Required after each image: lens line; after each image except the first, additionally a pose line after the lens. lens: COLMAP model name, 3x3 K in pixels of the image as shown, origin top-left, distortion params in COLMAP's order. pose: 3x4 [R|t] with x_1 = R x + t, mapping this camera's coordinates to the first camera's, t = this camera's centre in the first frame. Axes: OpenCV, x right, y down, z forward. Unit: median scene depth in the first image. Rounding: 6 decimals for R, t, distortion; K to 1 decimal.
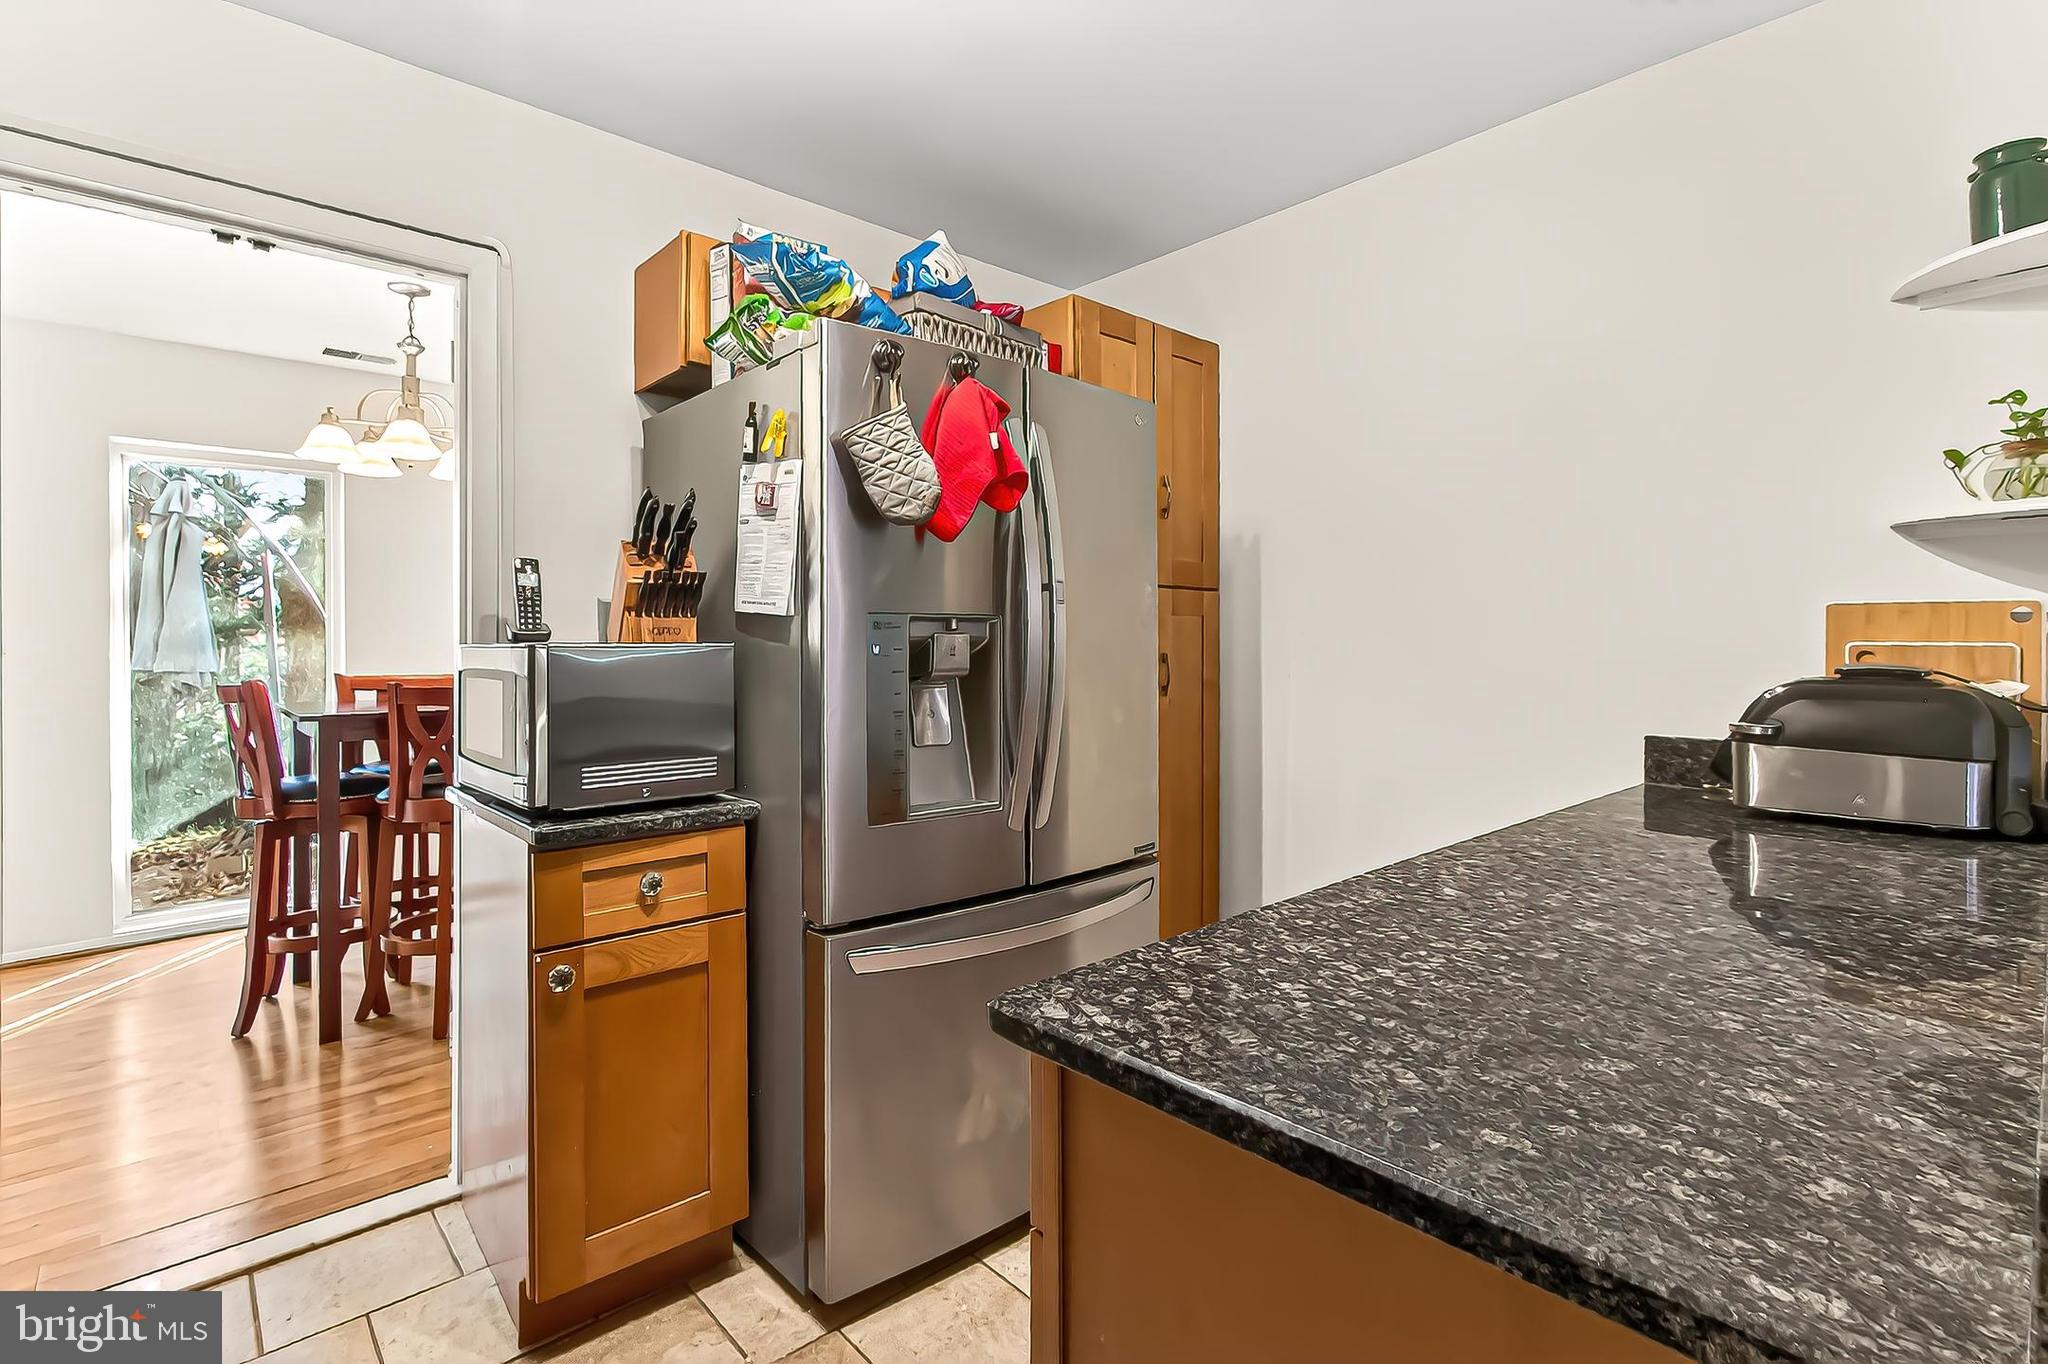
lens RADIAL K [[952.9, 0, 1036.5], [0, 952.9, 665.0], [0, 0, 1]] dist [0.005977, 0.000954]
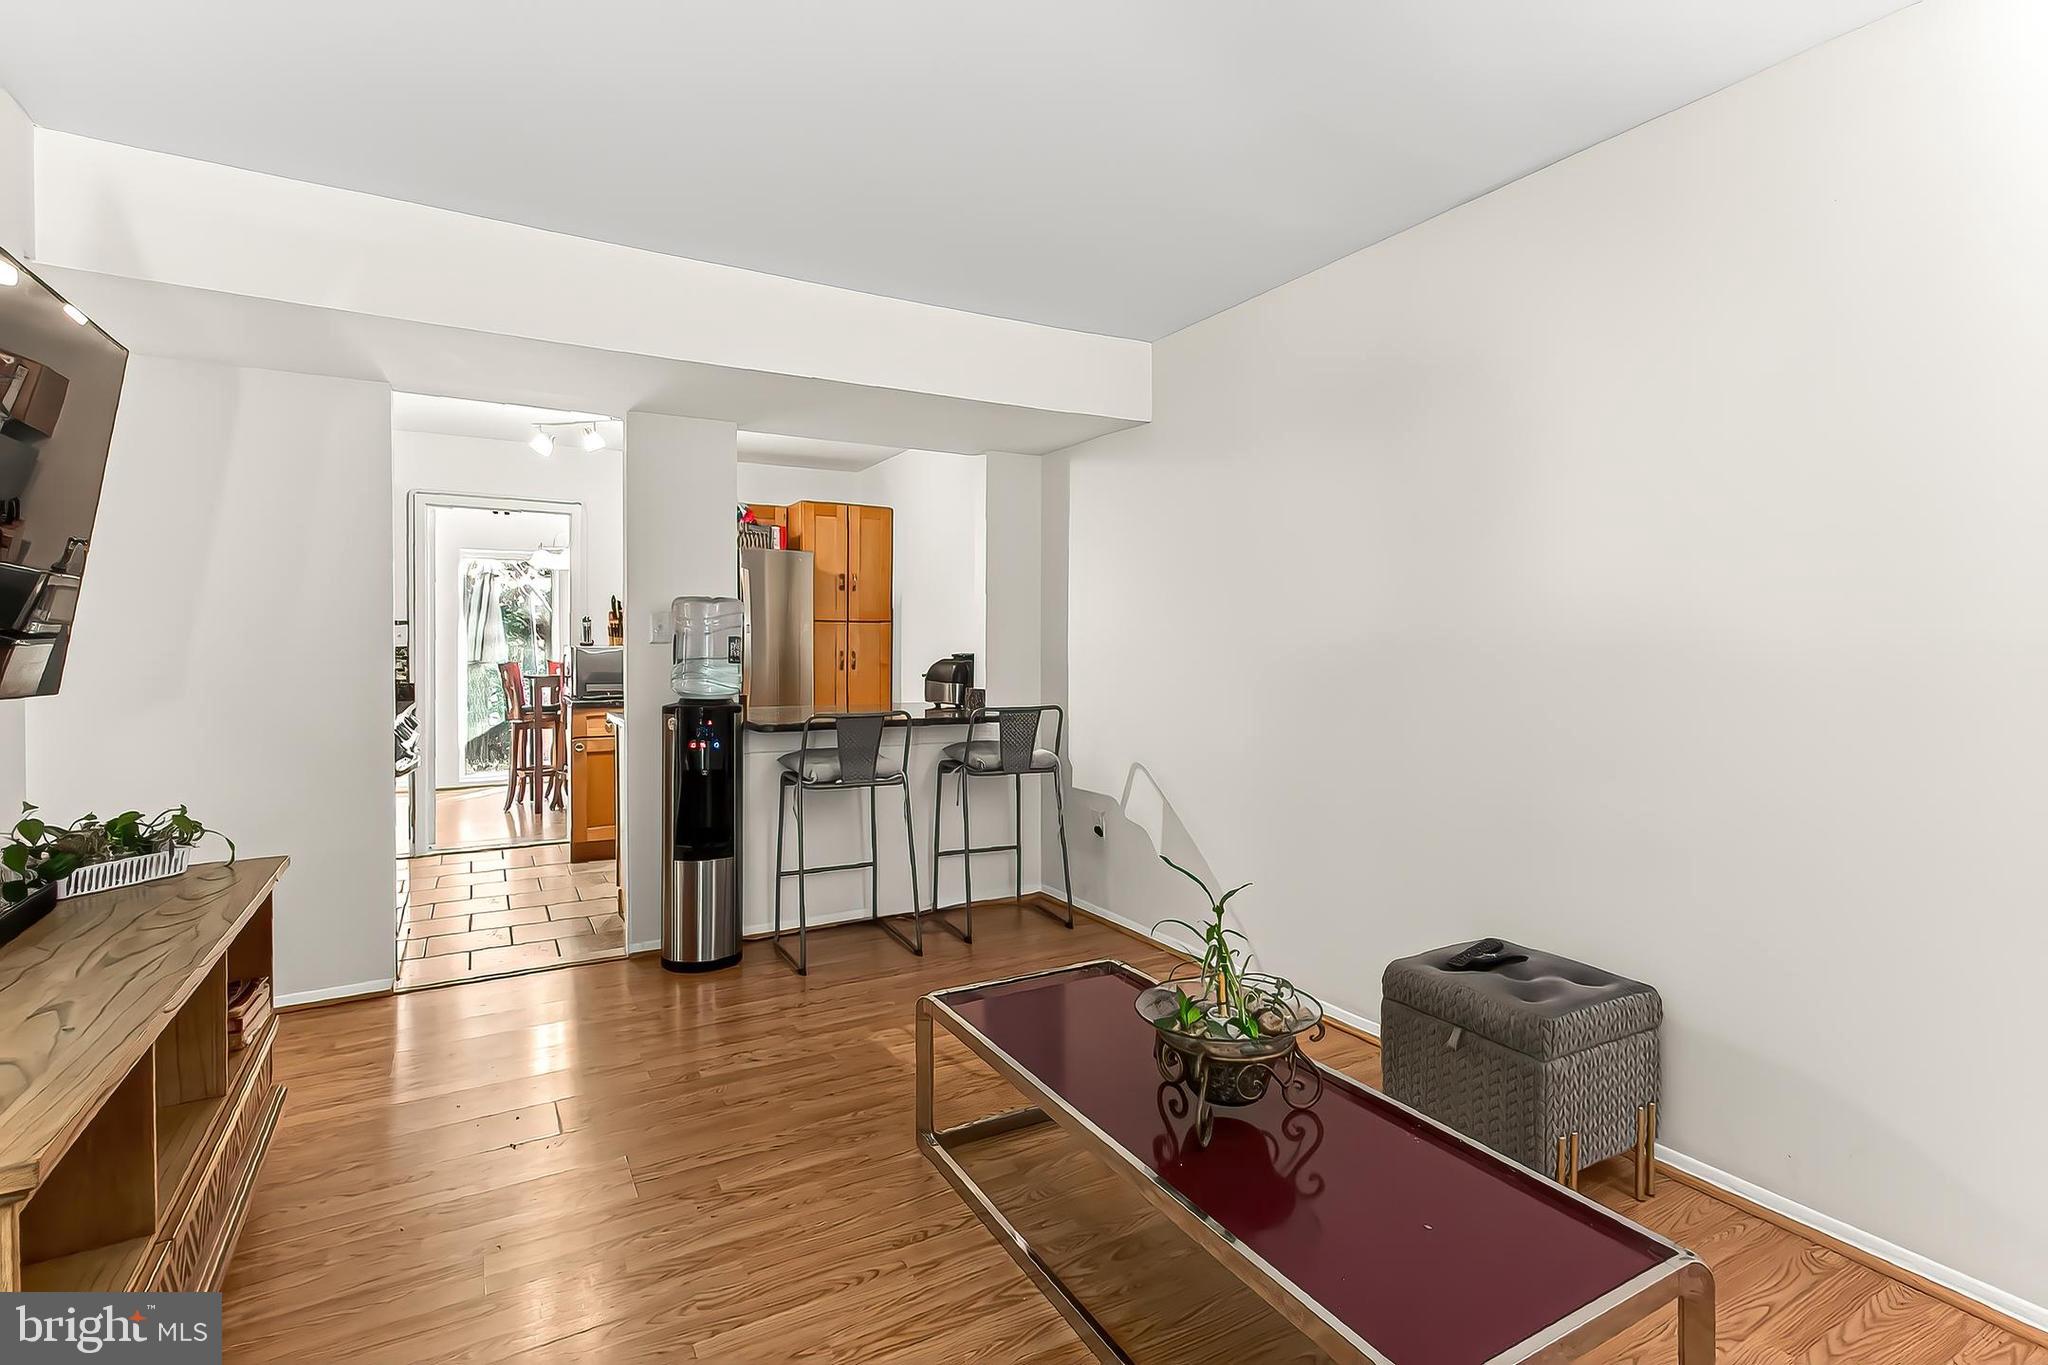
lens RADIAL K [[952.9, 0, 1013.2], [0, 952.9, 669.5], [0, 0, 1]] dist [0.005977, 0.000954]
pose [[0.974291, 0.008391, -0.225135, 0.892797], [-0.005394, 0.999889, 0.013922, 0.000521], [0.225227, -0.012349, 0.974228, -0.985646]]
